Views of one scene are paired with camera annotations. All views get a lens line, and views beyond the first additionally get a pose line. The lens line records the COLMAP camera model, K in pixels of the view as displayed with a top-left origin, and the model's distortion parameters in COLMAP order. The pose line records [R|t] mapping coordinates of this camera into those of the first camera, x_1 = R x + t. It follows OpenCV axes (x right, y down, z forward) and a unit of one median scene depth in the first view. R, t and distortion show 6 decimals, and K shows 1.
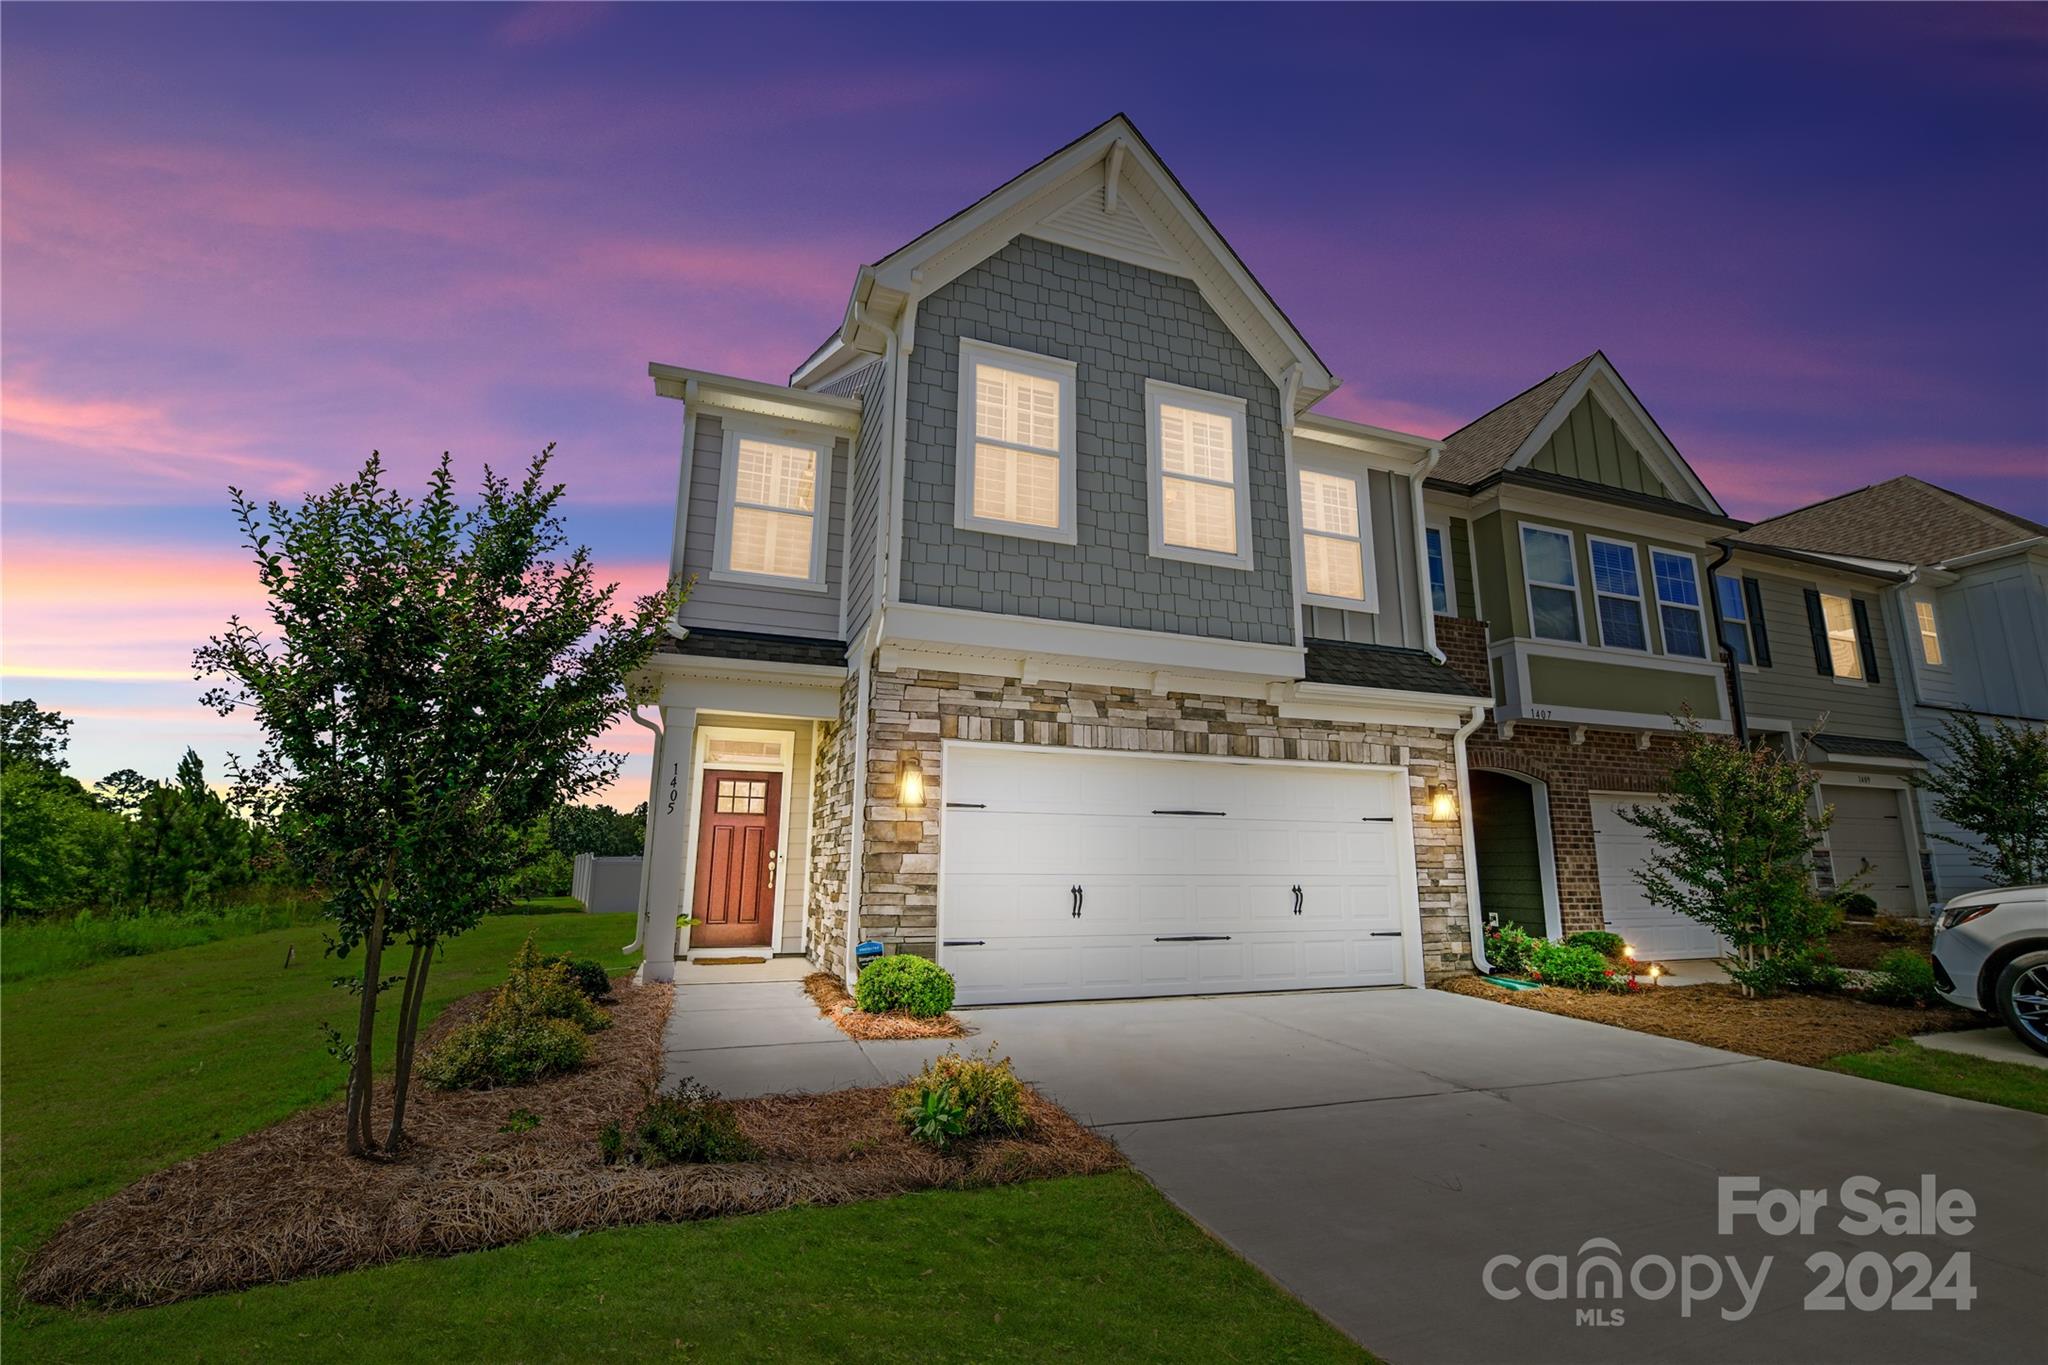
lens RADIAL K [[885.6, 0, 1019.5], [0, 885.6, 675.0], [0, 0, 1]] dist [-0.003839, -0.008163]
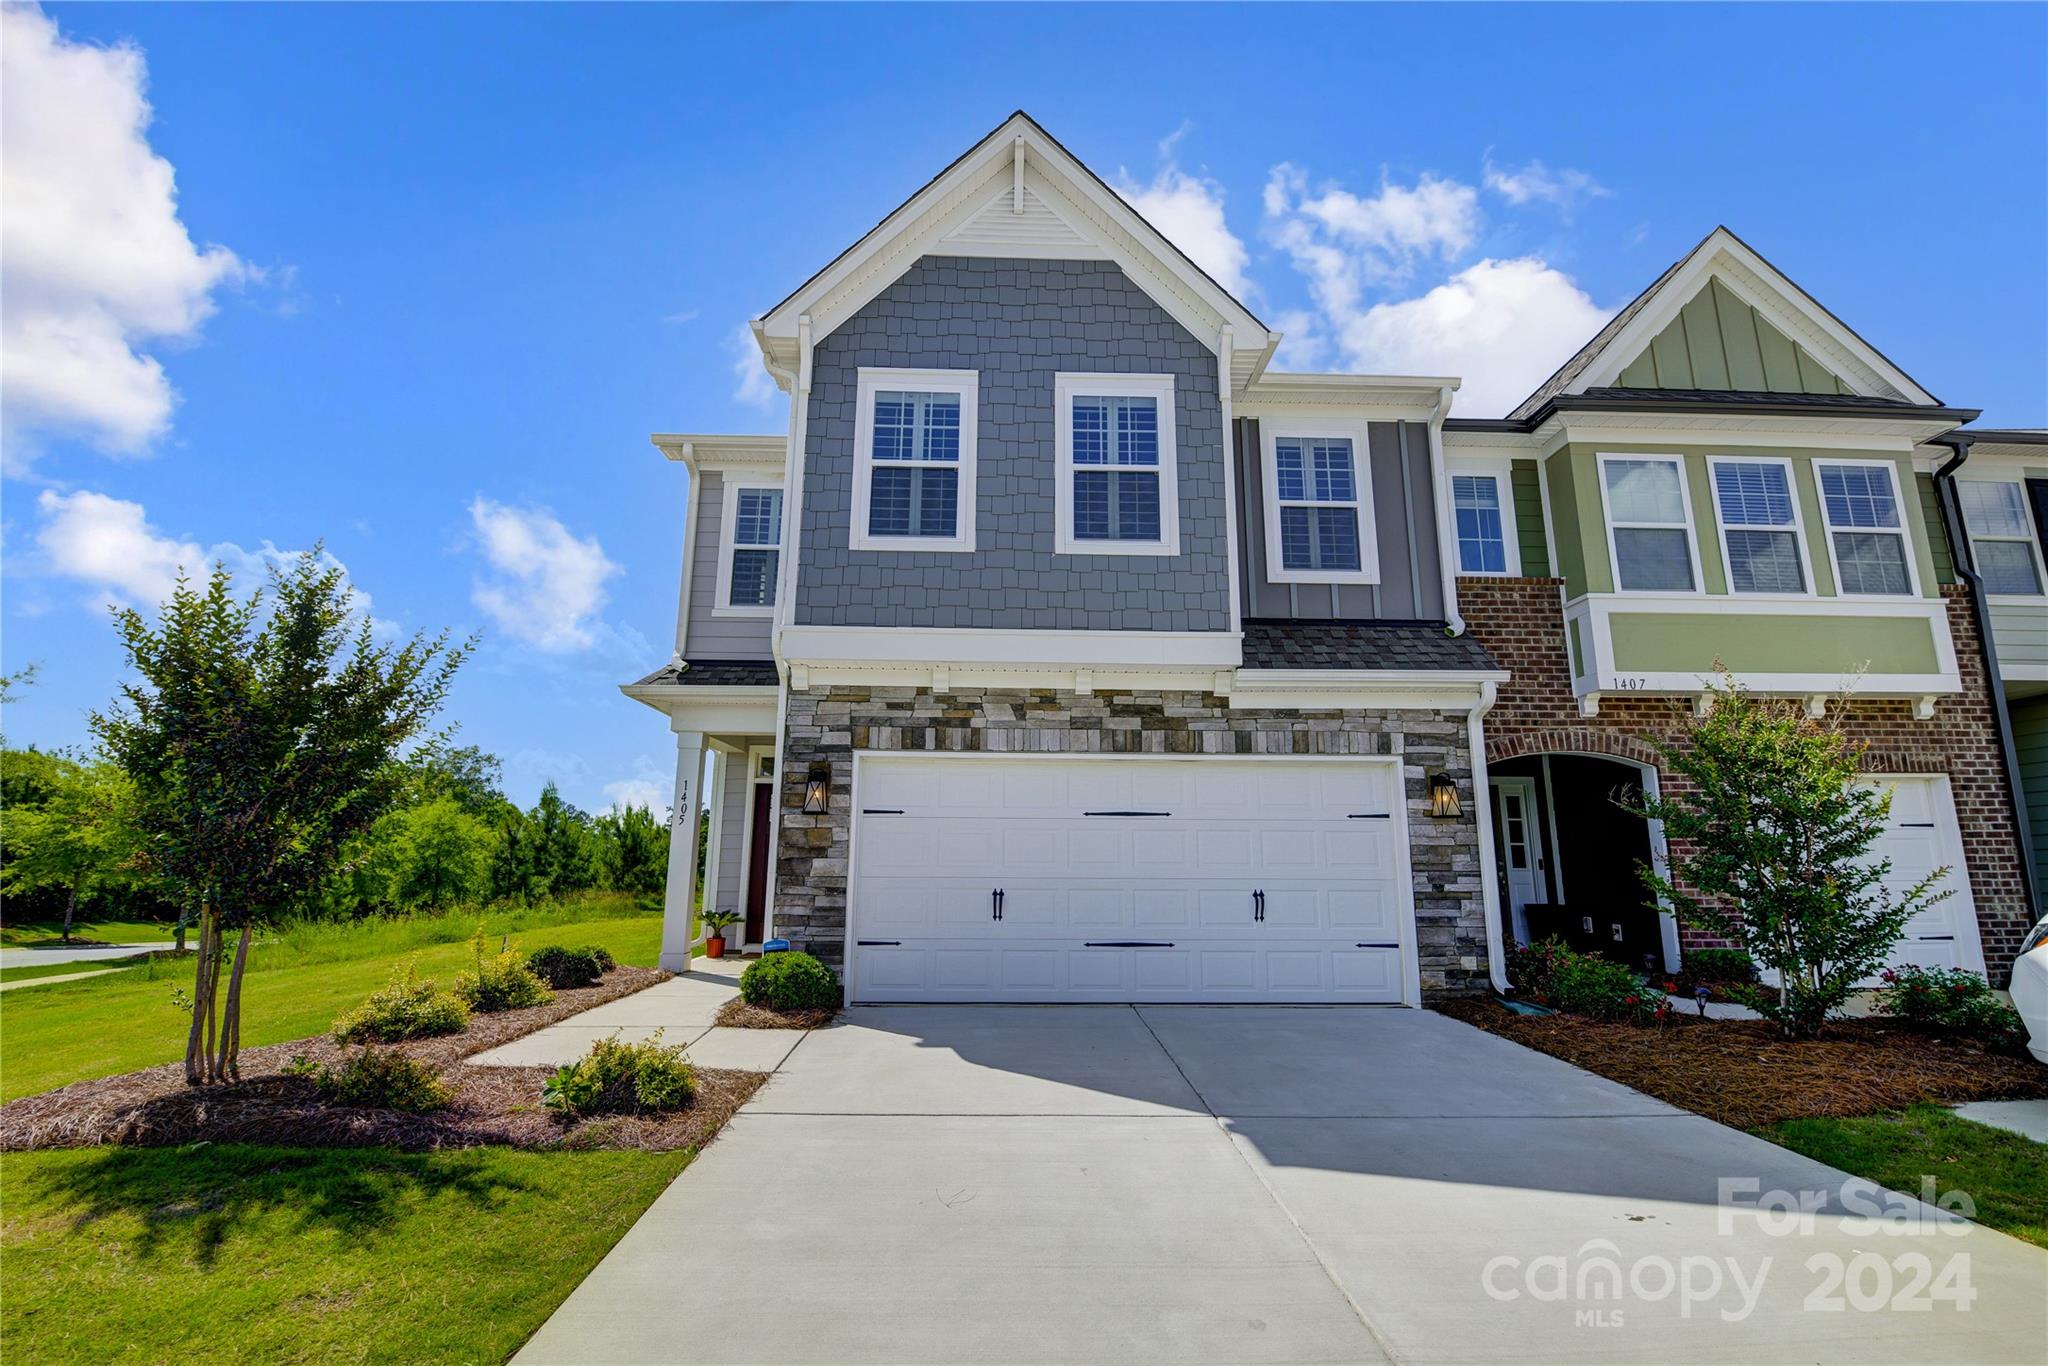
lens RADIAL K [[885.6, 0, 1029.5], [0, 885.6, 676.9], [0, 0, 1]] dist [-0.003839, -0.008163]
pose [[0.947179, -0.070427, -0.312877, 0.391029], [0.069691, 0.997477, -0.013550, 0.012770], [0.313042, -0.008970, 0.949697, 0.053963]]
